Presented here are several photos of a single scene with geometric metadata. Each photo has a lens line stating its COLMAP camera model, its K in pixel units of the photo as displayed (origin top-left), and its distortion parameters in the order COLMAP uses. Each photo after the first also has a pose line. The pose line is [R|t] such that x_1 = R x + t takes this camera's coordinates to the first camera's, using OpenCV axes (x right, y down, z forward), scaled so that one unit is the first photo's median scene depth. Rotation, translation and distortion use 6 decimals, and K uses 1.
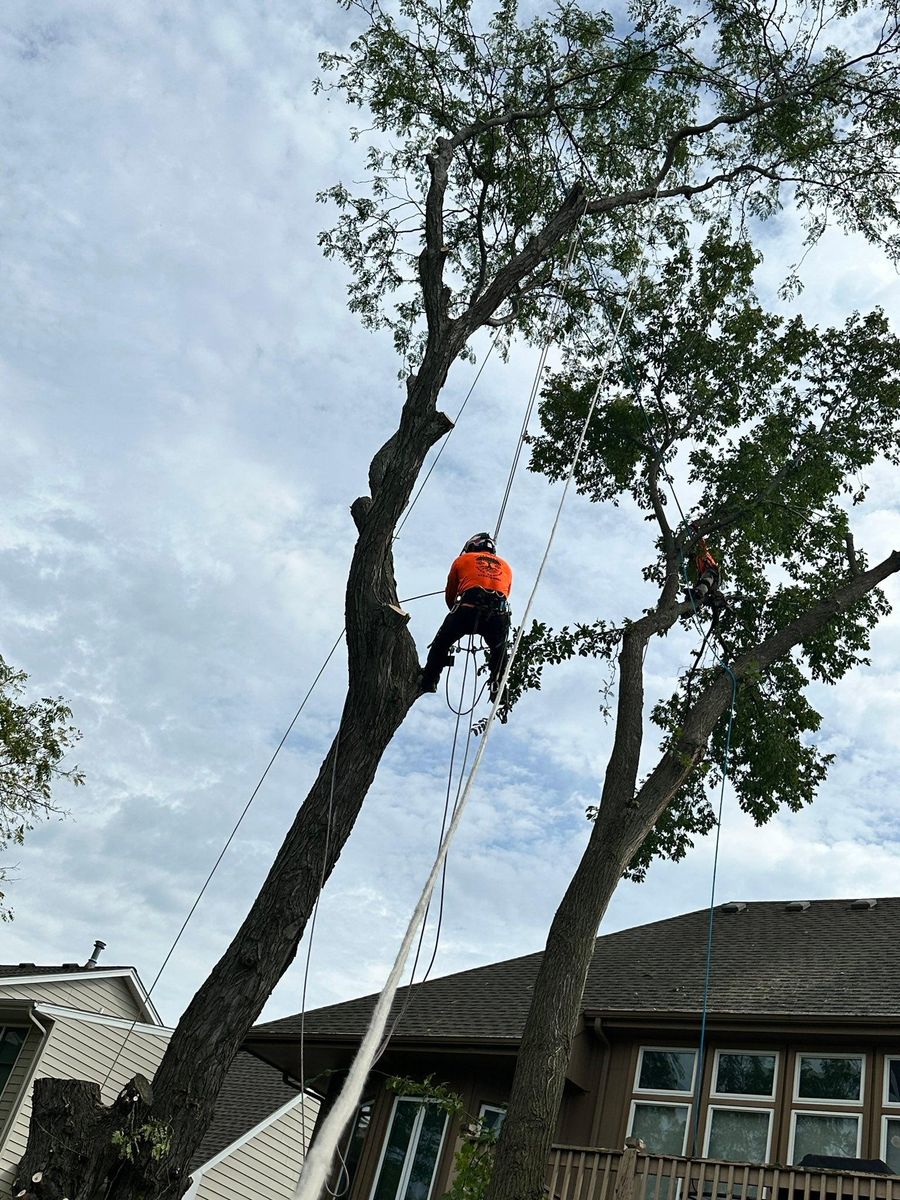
lens RADIAL K [[1275.2, 0, 450.0], [0, 1275.2, 600.0], [0, 0, 1]] dist [0.127668, -0.244500]
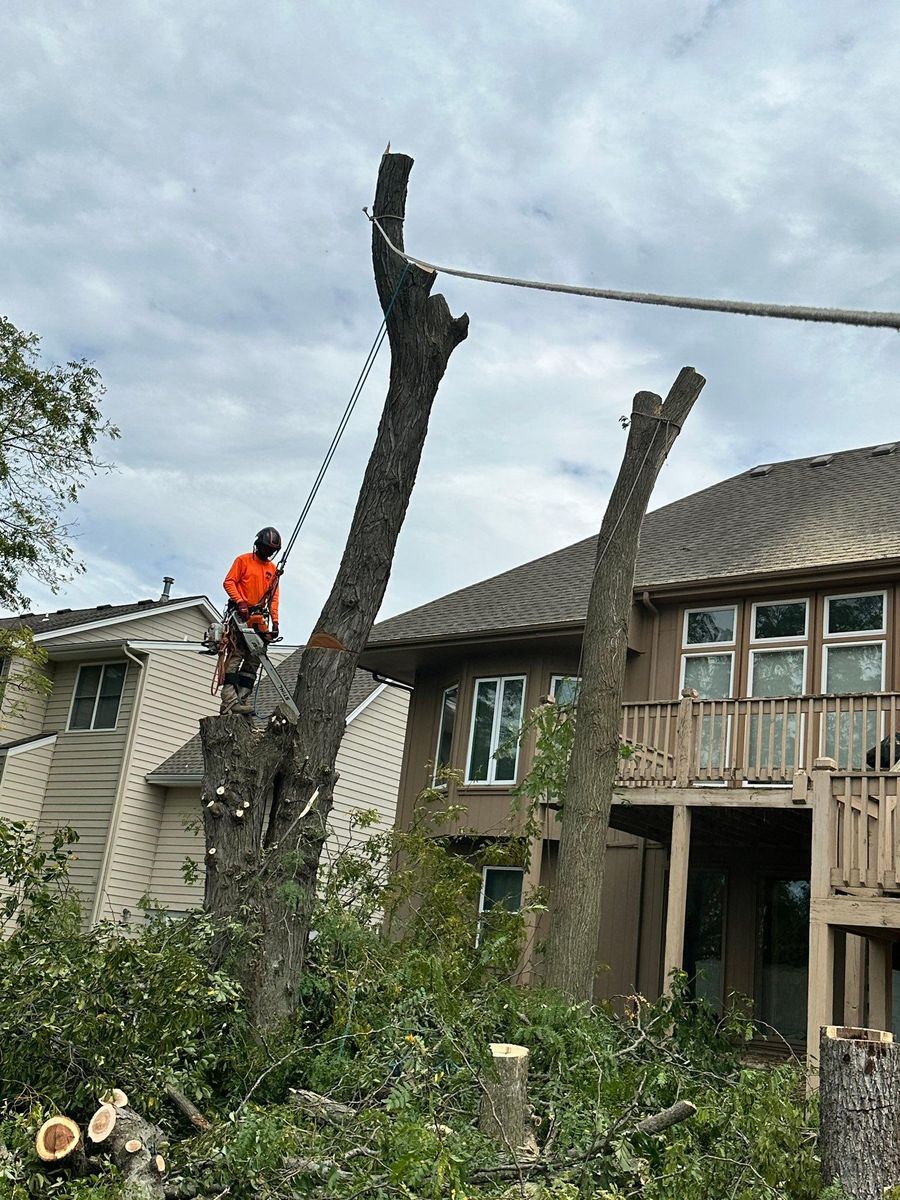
lens RADIAL K [[1314.0, 0, 450.0], [0, 1314.0, 600.0], [0, 0, 1]] dist [0.201938, -0.359192]
pose [[0.989113, -0.143350, -0.033245, -0.018779], [0.146512, 0.938233, 0.313454, -0.062167], [-0.013742, -0.314912, 0.949021, -0.104237]]
